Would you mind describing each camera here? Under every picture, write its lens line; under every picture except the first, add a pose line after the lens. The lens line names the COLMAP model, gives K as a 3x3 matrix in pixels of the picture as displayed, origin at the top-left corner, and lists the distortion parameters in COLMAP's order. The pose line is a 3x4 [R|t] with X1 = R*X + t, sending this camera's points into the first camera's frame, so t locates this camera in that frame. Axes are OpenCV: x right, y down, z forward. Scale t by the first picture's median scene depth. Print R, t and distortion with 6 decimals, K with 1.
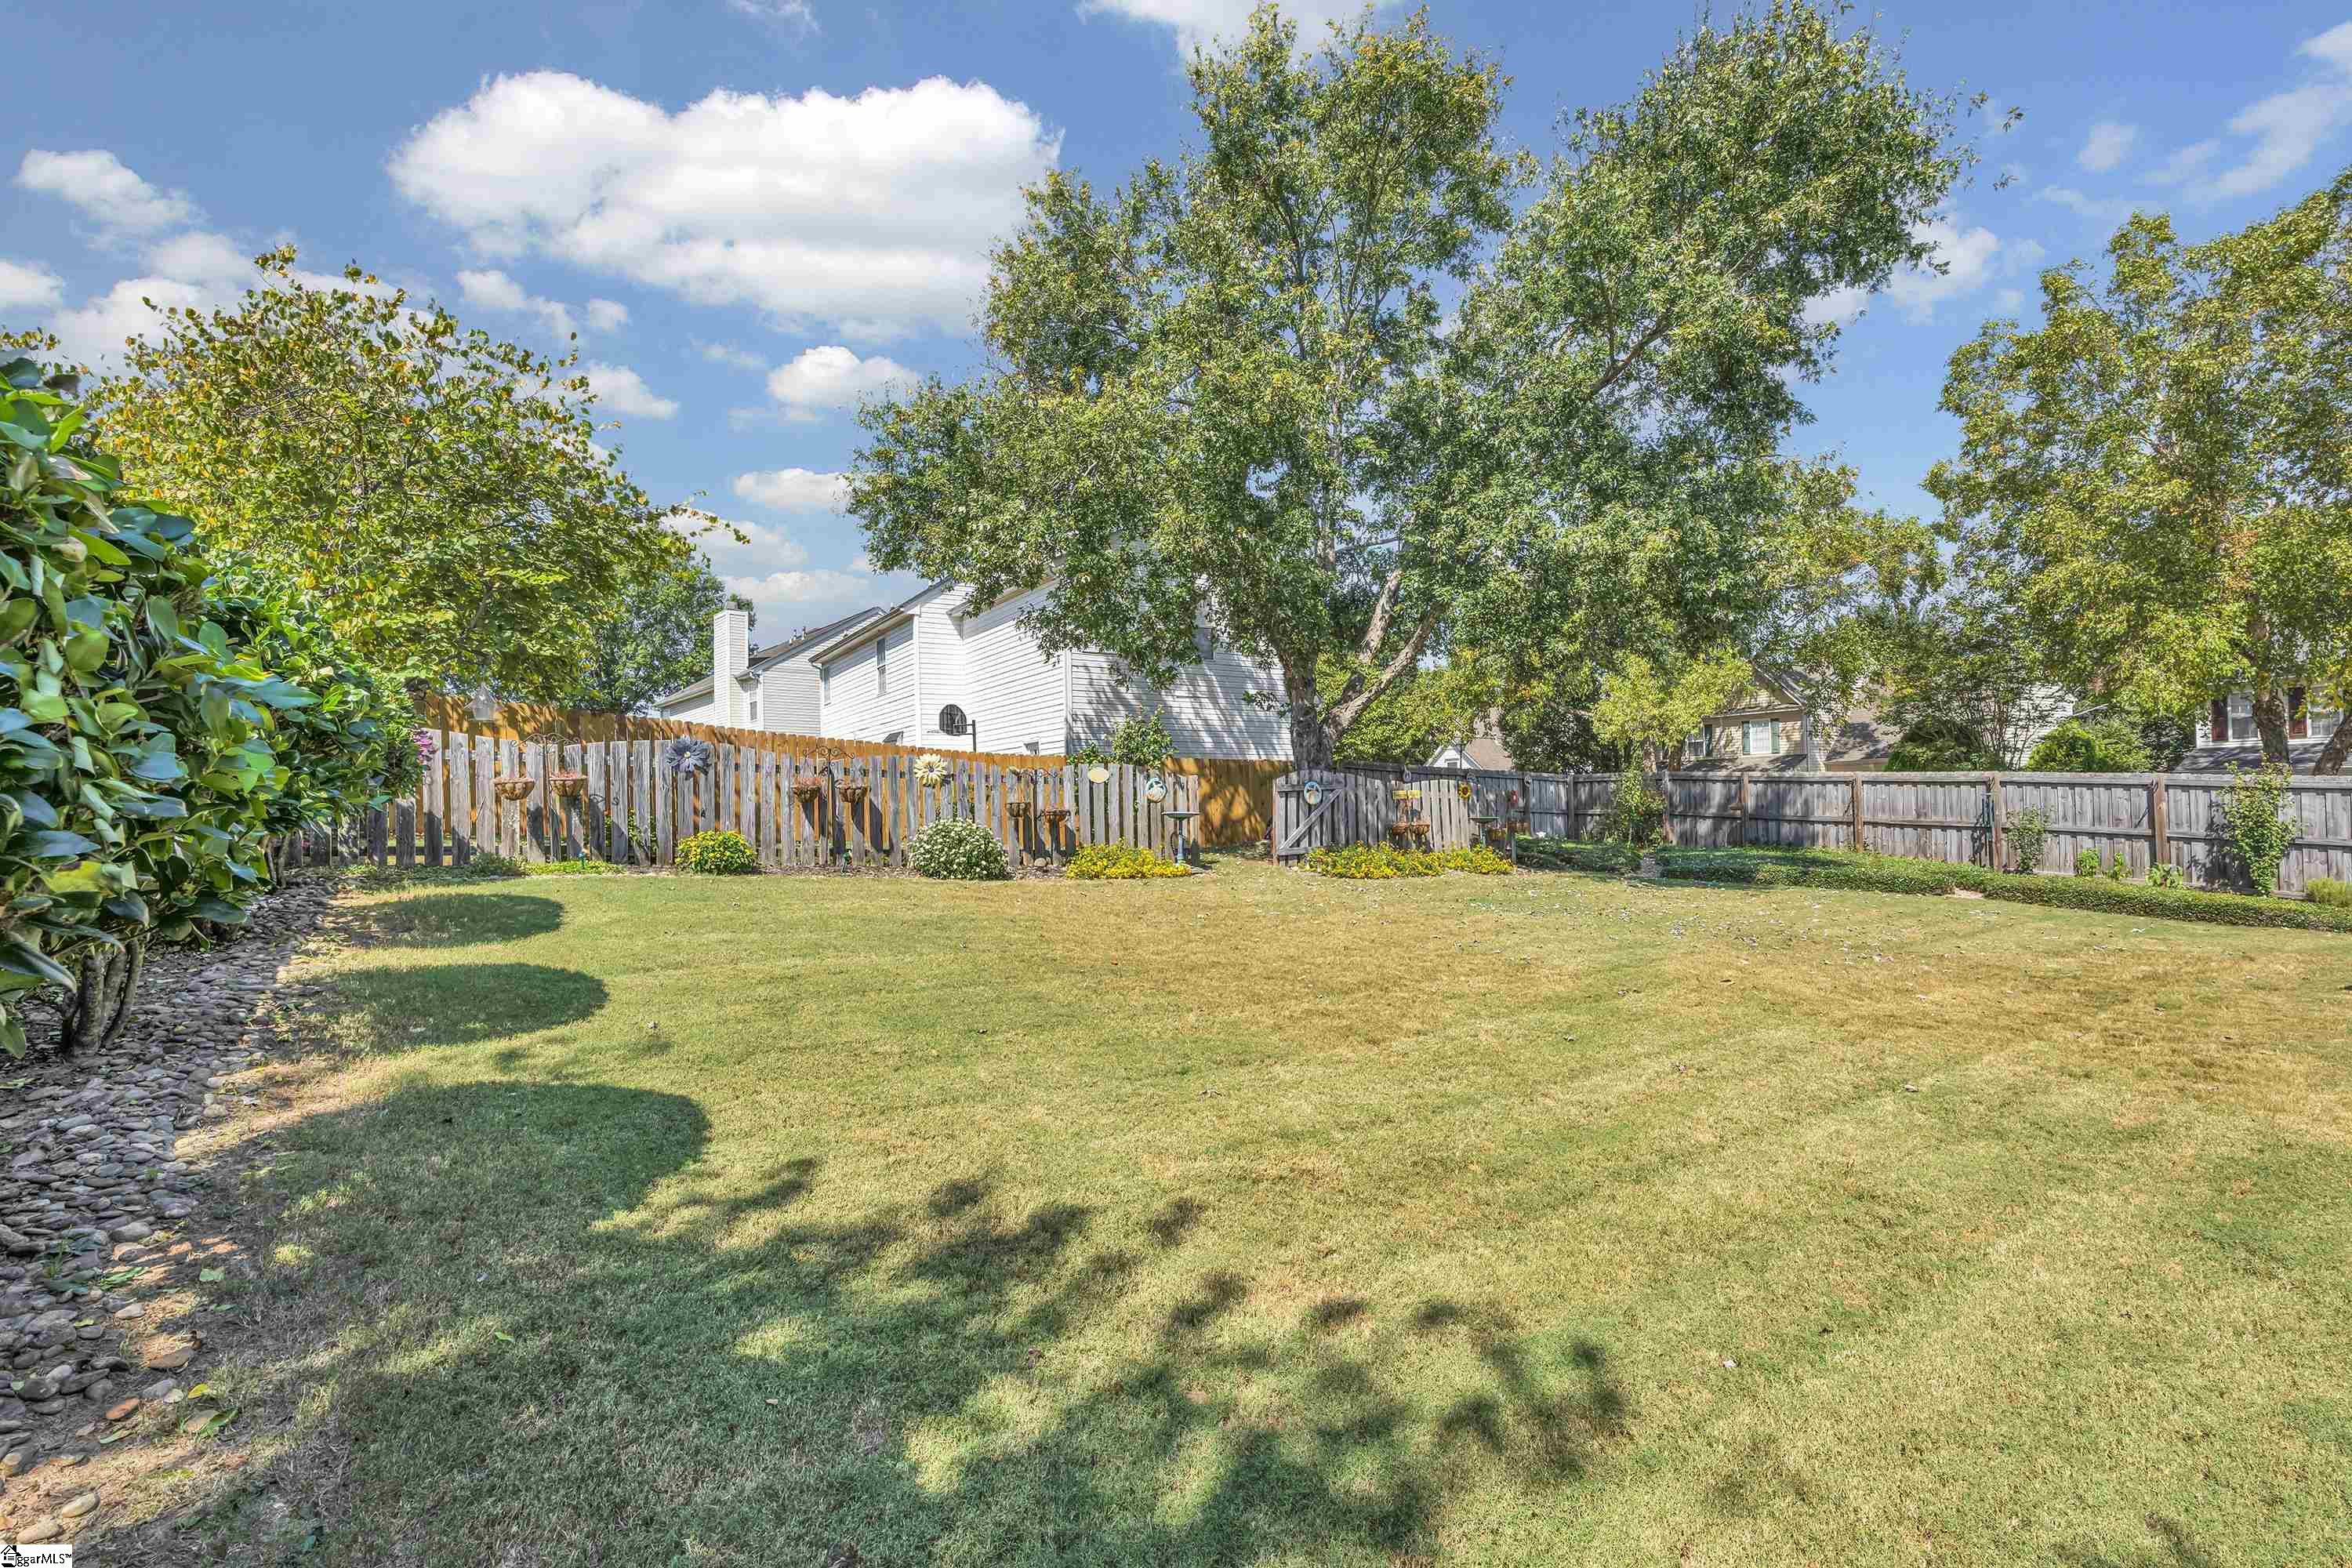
lens RADIAL K [[1051.0, 0, 1165.6], [0, 1051.0, 794.9], [0, 0, 1]] dist [-0.006055, -0.000645]
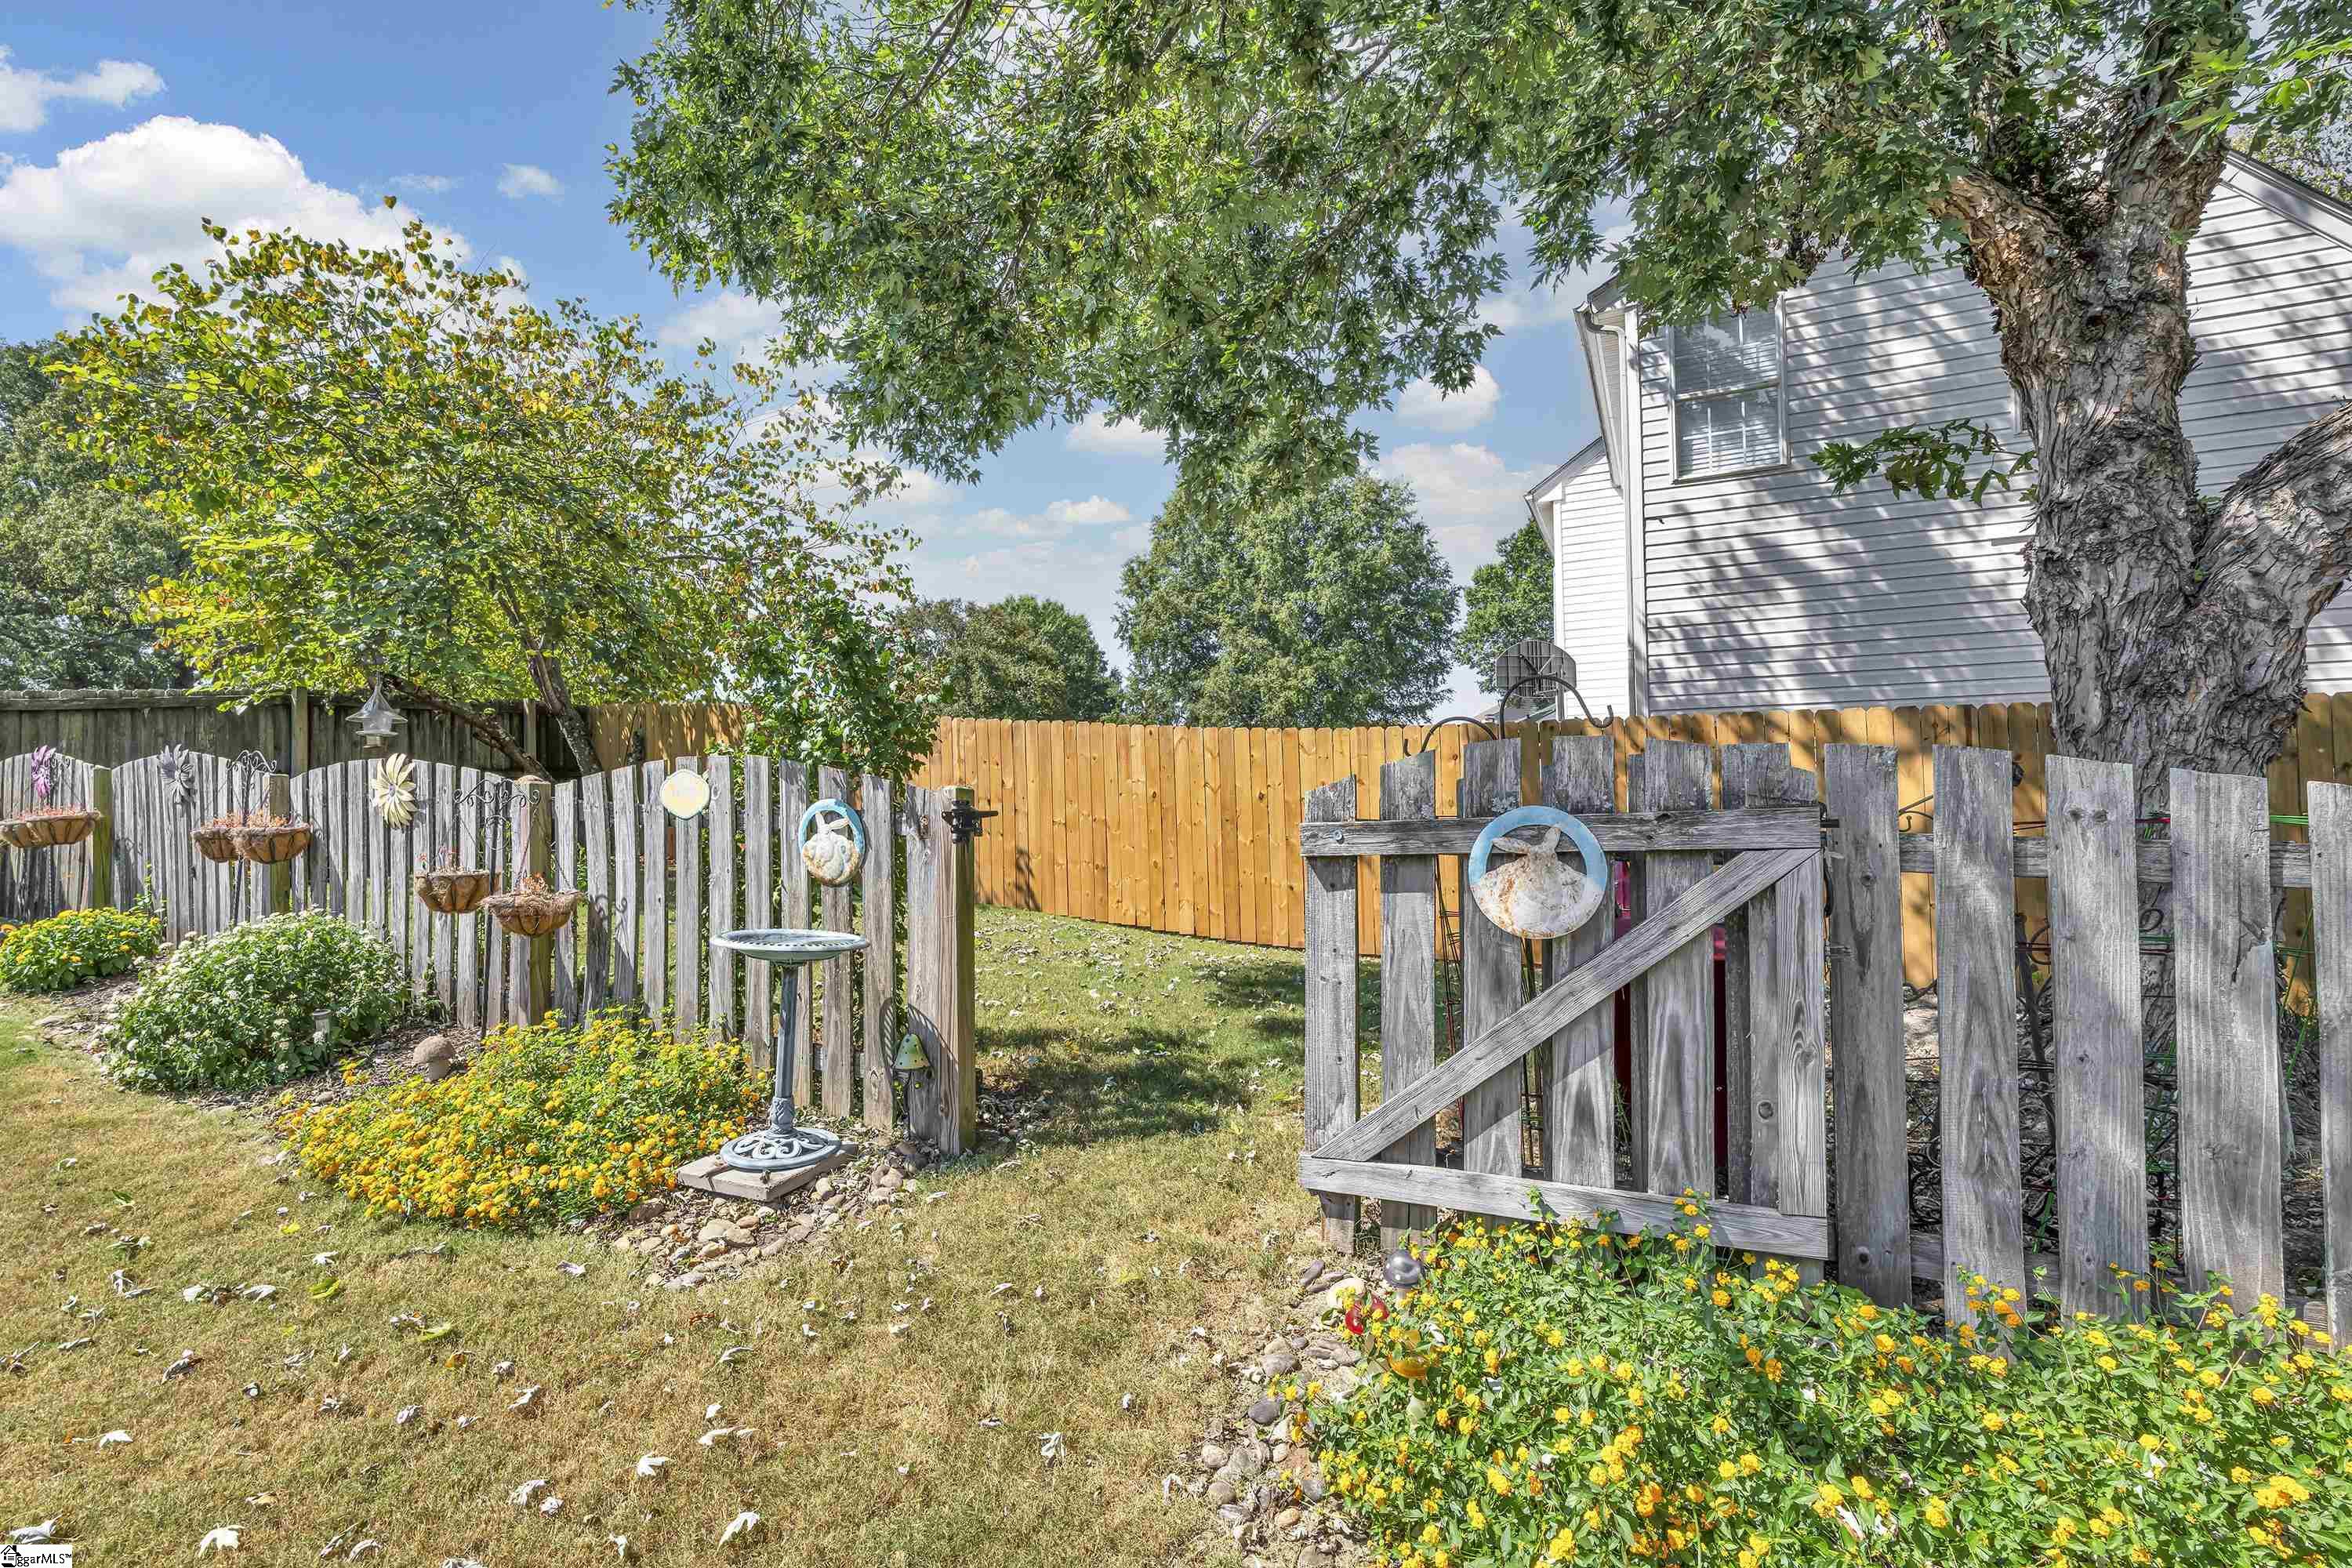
lens RADIAL K [[1051.0, 0, 1165.6], [0, 1051.0, 794.9], [0, 0, 1]] dist [-0.006055, -0.000645]
pose [[0.530969, -0.000508, -0.847391, 0.250374], [0.015405, 0.999840, 0.009053, -0.016133], [0.847251, -0.017861, 0.530892, 0.850691]]
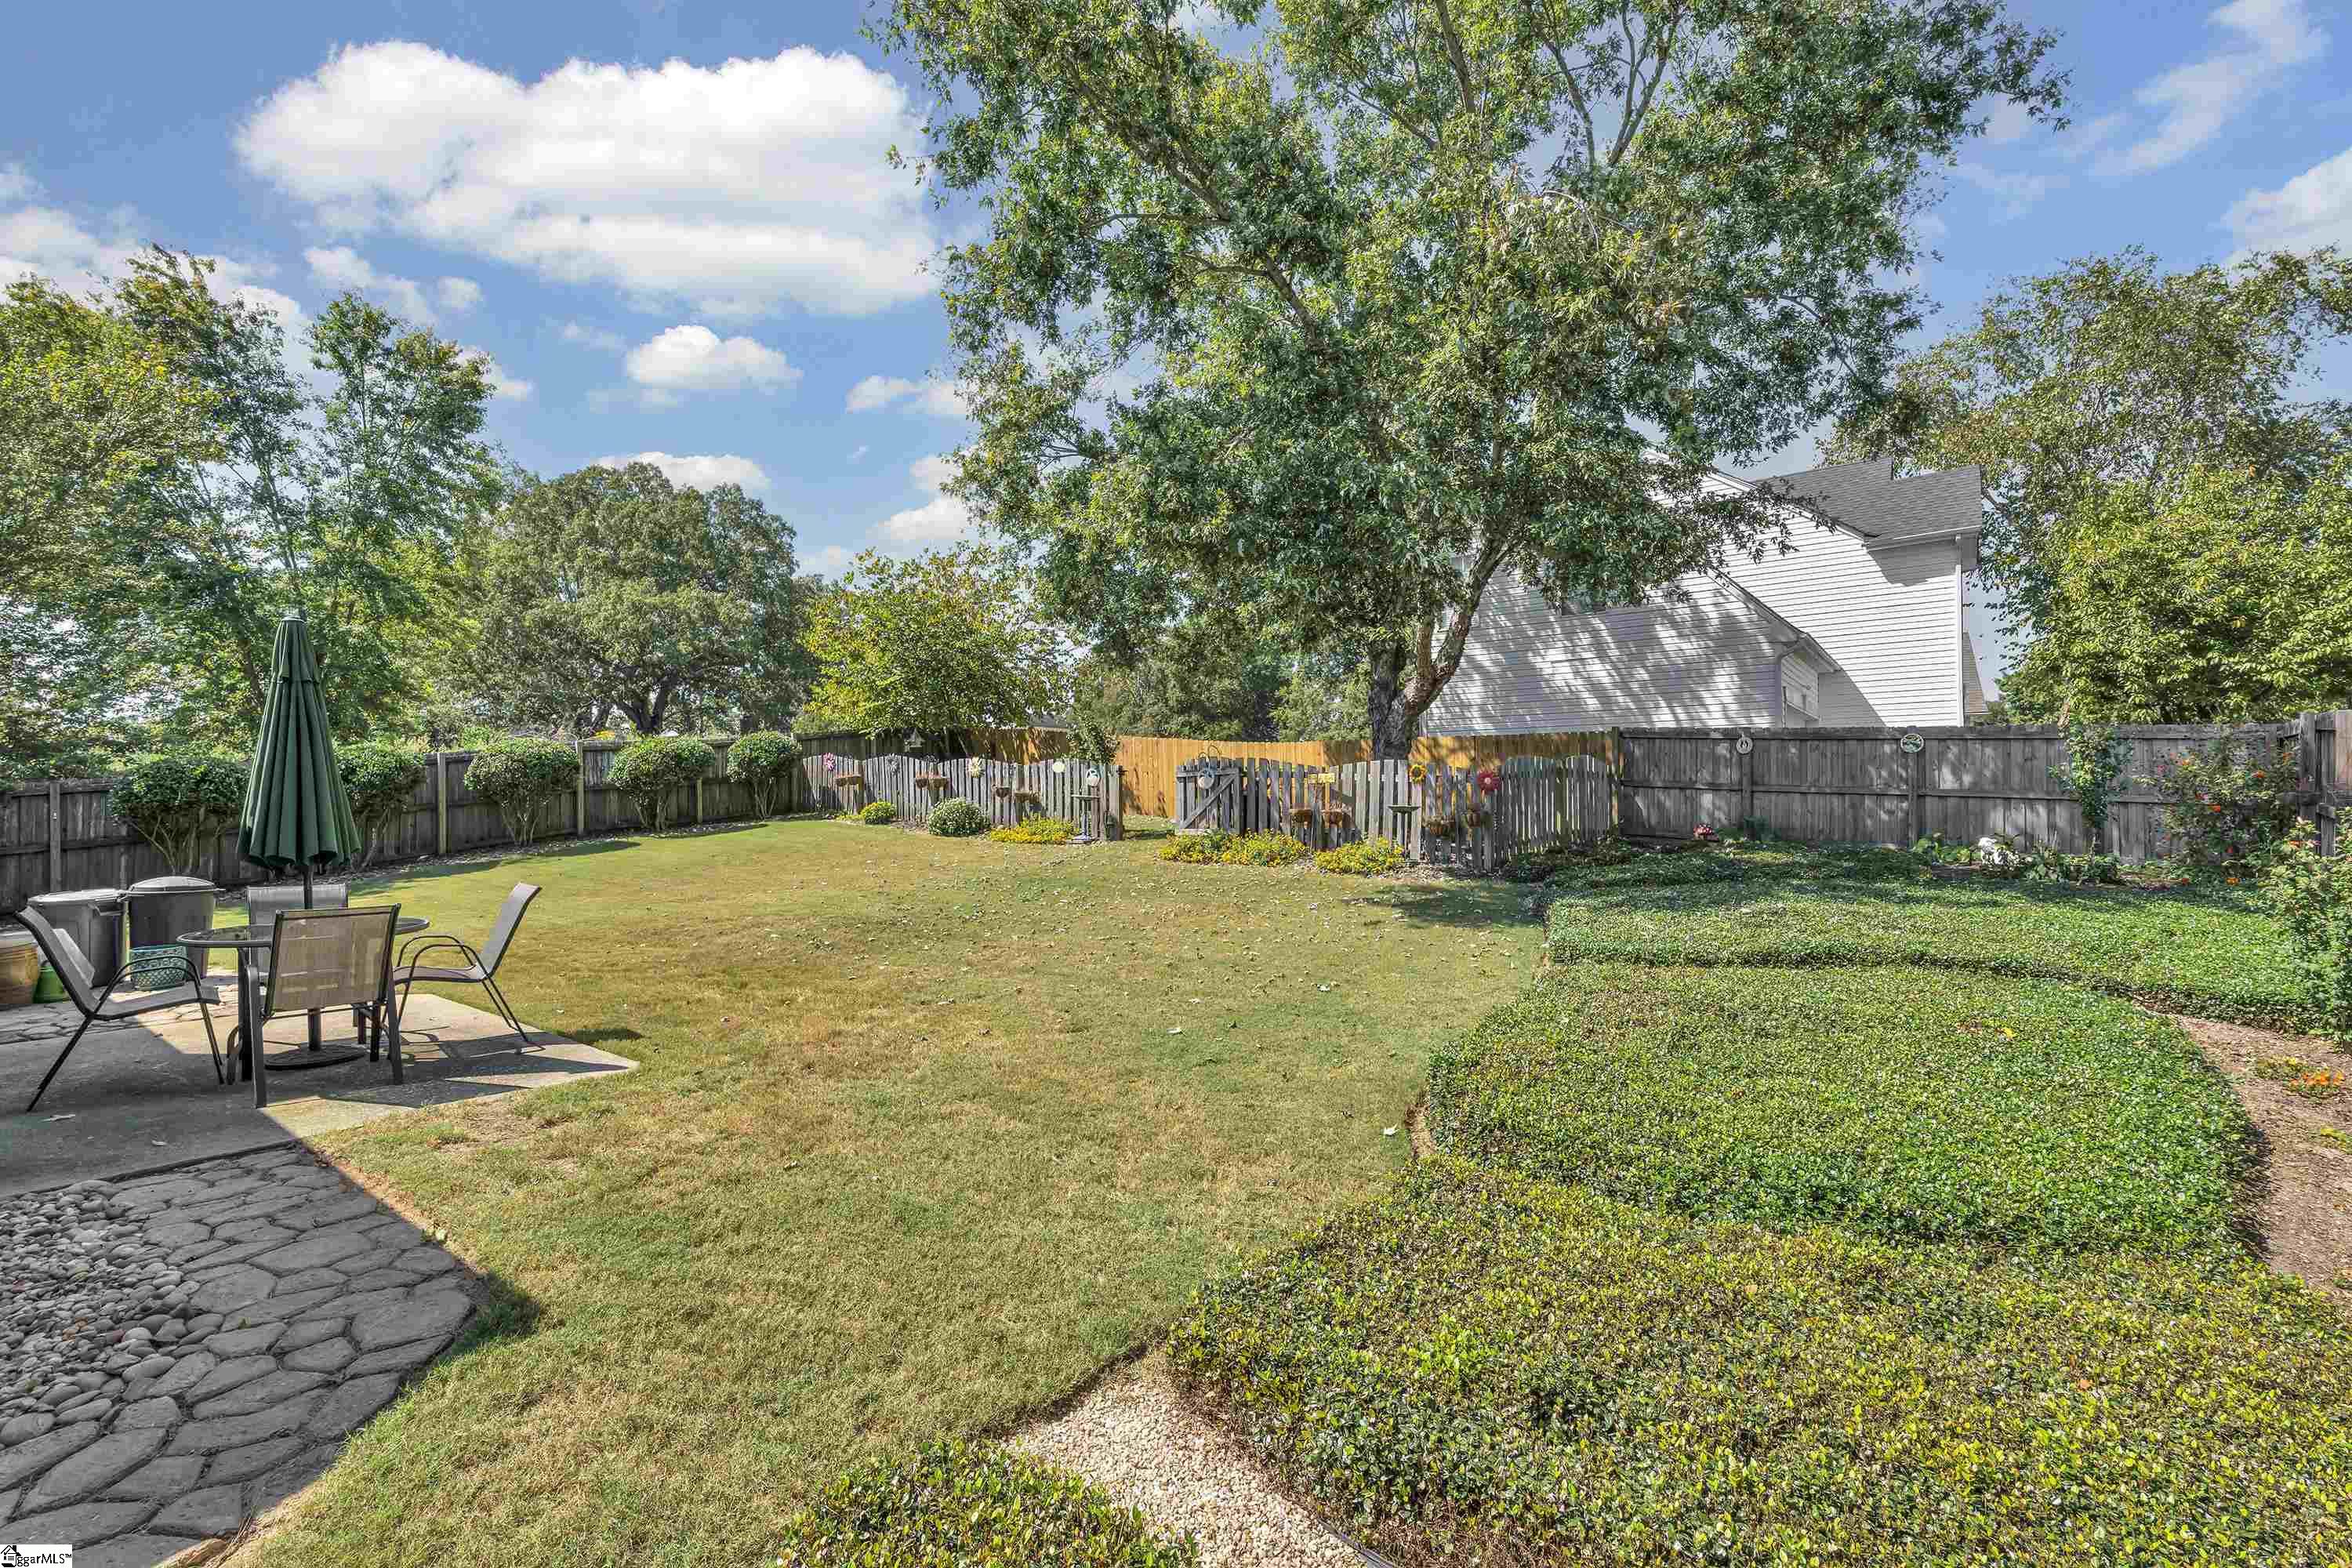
lens RADIAL K [[1051.0, 0, 1165.6], [0, 1051.0, 794.9], [0, 0, 1]] dist [-0.006055, -0.000645]
pose [[0.348719, 0.017652, -0.937061, 1.122850], [0.023433, 0.999346, 0.027545, -0.014644], [0.936934, -0.031564, 0.348078, 0.582820]]
